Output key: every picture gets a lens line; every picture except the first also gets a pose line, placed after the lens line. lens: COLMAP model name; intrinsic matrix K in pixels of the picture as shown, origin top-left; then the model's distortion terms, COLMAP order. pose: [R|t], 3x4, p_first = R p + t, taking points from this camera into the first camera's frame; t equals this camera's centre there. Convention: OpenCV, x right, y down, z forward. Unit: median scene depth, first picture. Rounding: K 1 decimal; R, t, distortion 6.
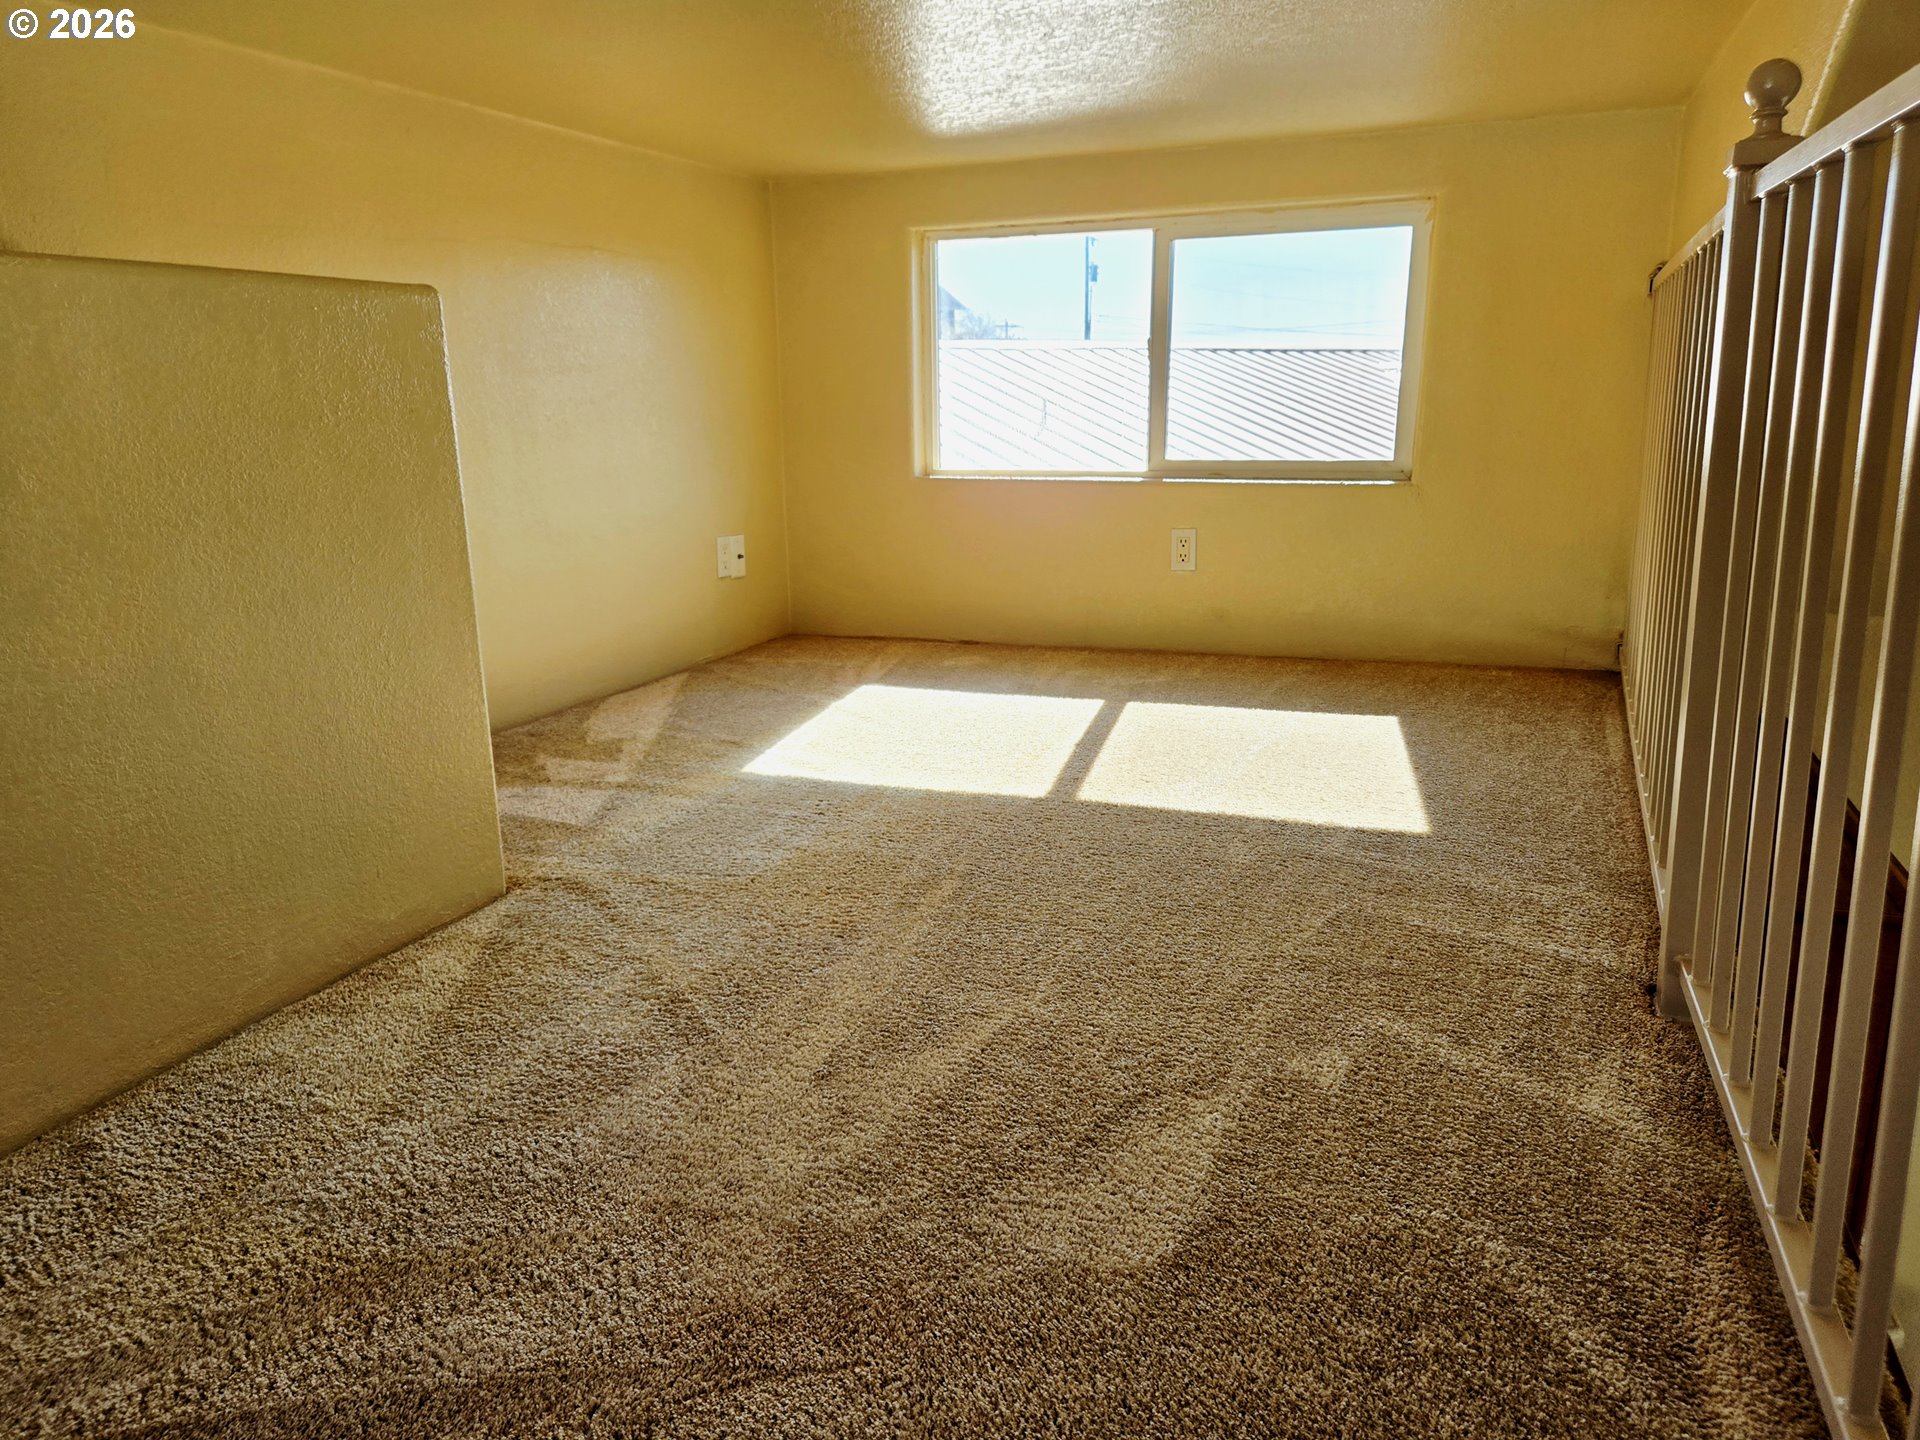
lens RADIAL K [[1440.7, 0, 959.4], [0, 1440.7, 727.1], [0, 0, 1]] dist [0.051046, -0.022499]
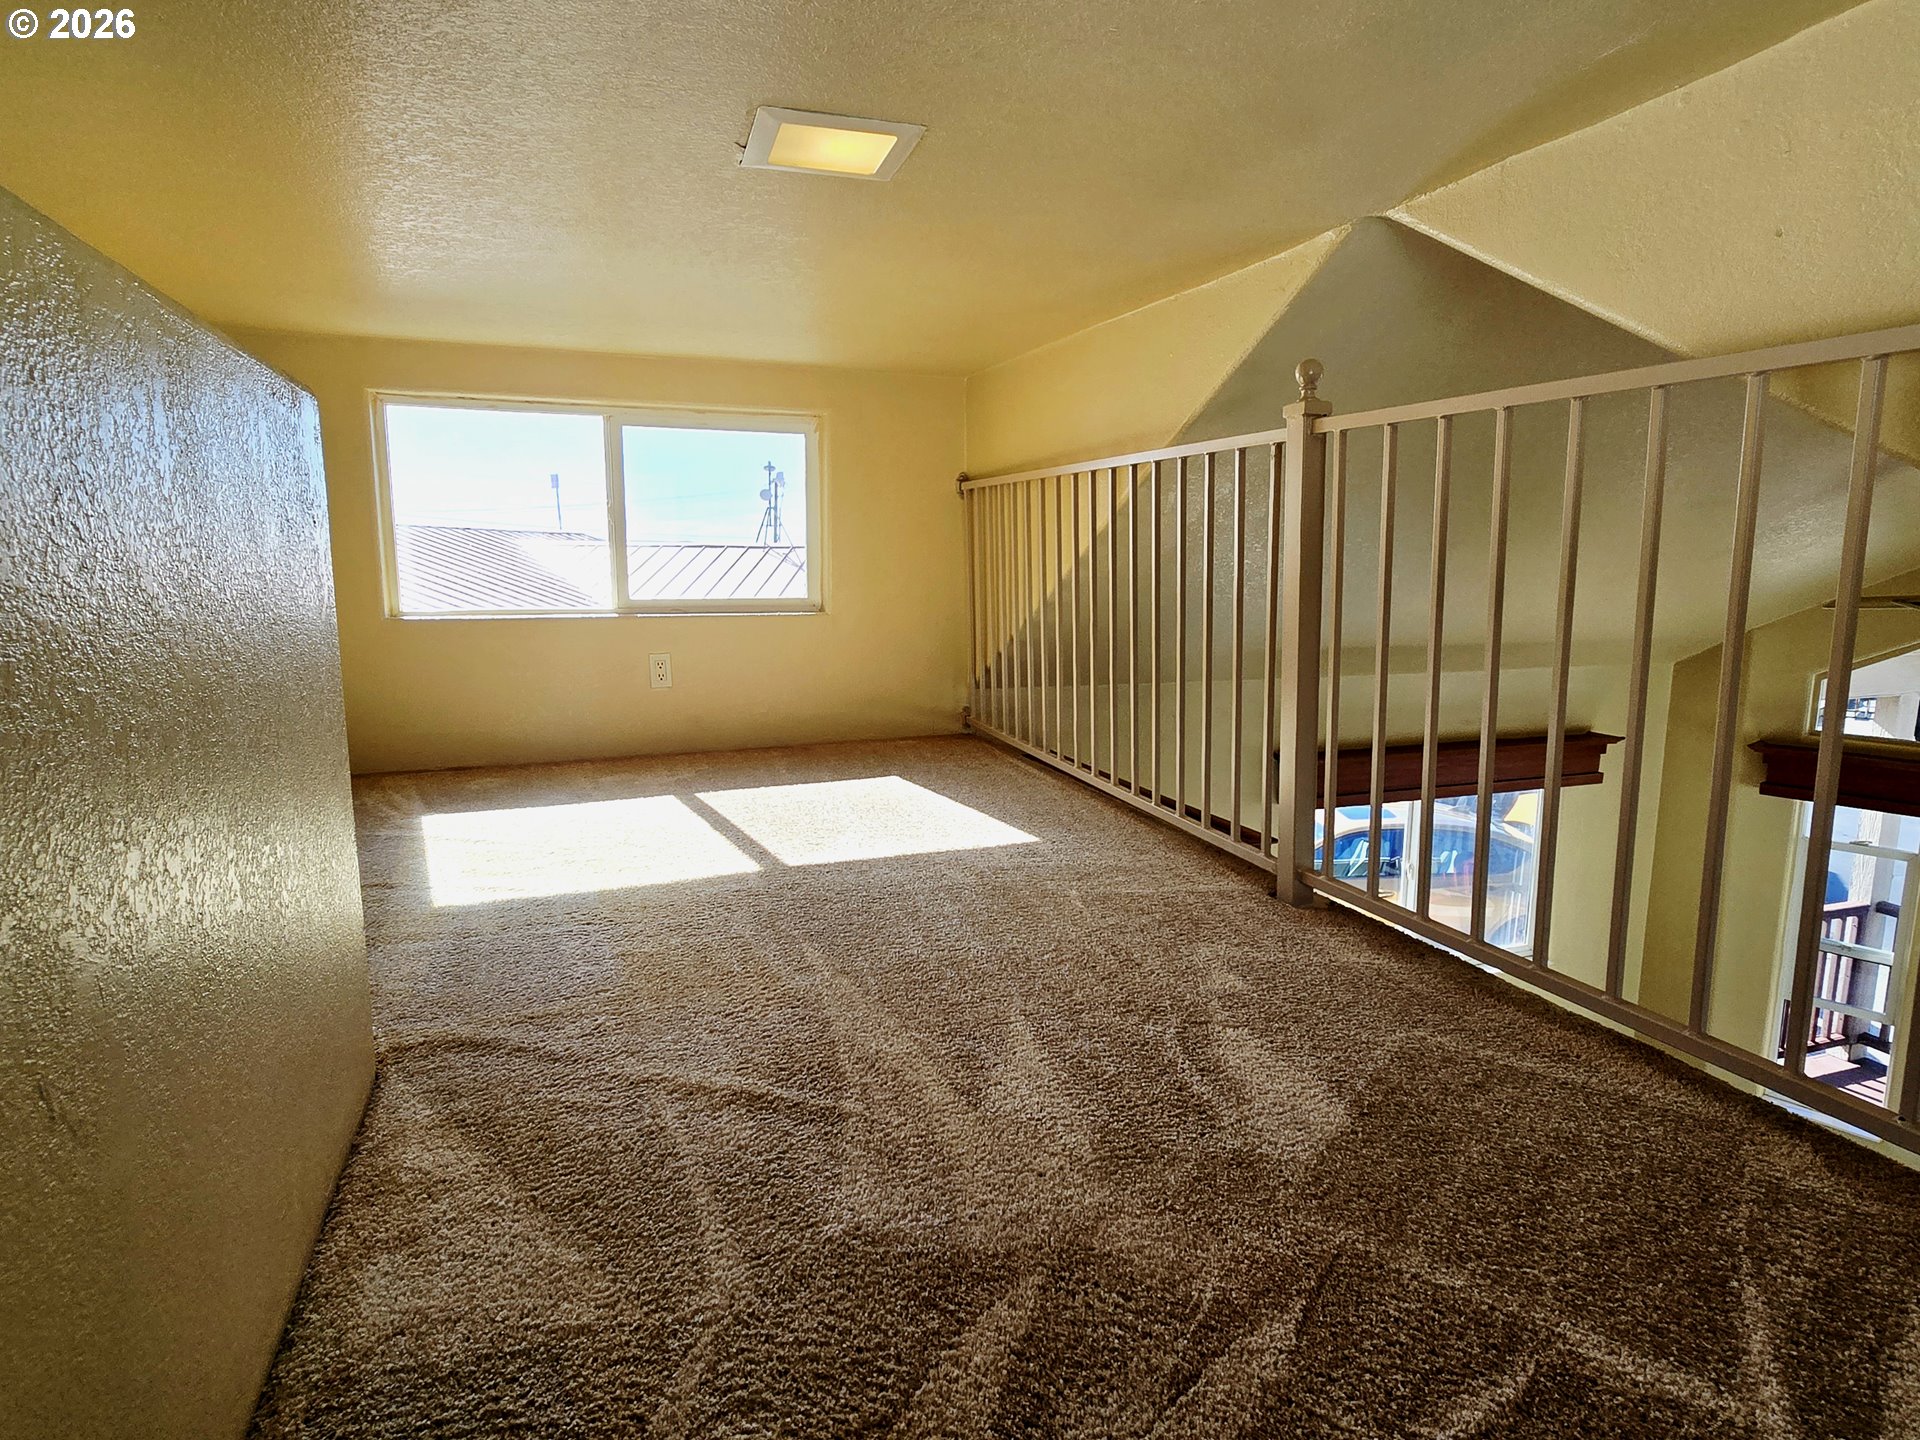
lens RADIAL K [[1092.0, 0, 964.3], [0, 1092.0, 710.9], [0, 0, 1]] dist [0.000638, 0.000599]
pose [[0.714424, -0.079240, 0.695211, -0.443066], [0.144558, 0.988847, -0.035845, -0.025125], [-0.684617, 0.126107, 0.717911, 0.221467]]
